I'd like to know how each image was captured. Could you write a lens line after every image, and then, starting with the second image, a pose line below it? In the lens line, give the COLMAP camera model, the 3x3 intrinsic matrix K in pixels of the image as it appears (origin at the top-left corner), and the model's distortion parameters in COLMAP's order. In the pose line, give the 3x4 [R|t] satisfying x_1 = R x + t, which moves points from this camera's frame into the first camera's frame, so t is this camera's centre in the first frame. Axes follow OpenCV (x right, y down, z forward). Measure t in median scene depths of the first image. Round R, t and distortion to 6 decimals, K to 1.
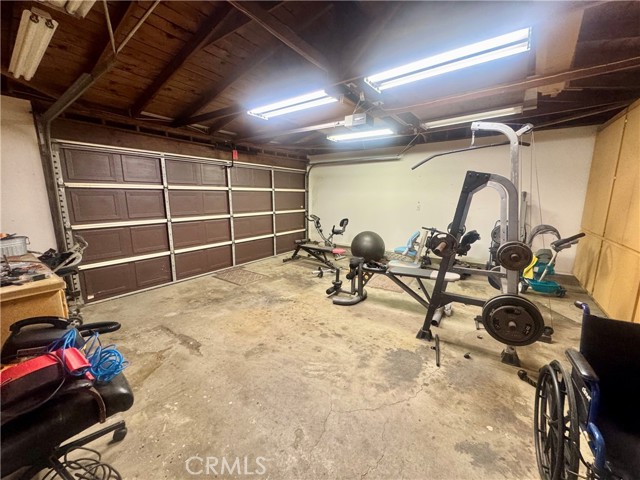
lens RADIAL K [[257.6, 0, 319.5], [0, 257.6, 240.5], [0, 0, 1]] dist [-0.002975, 0.000475]
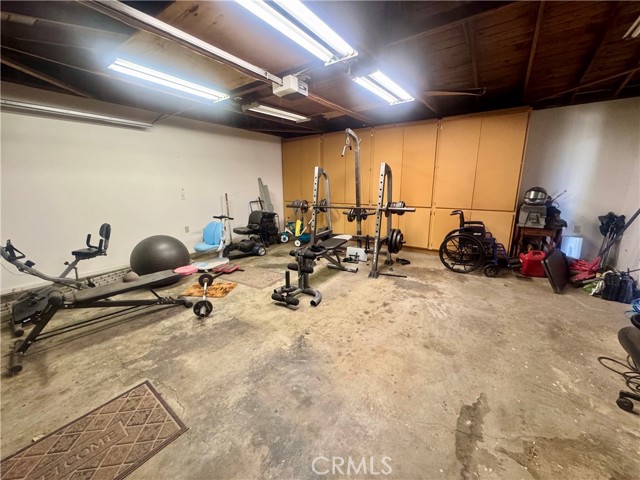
lens RADIAL K [[257.6, 0, 319.7], [0, 257.6, 239.2], [0, 0, 1]] dist [-0.002975, 0.000475]
pose [[-0.017455, -0.212182, 0.977074, -0.930286], [0.180035, 0.960584, 0.211817, -0.185521], [-0.983505, 0.179604, 0.021433, 1.183672]]
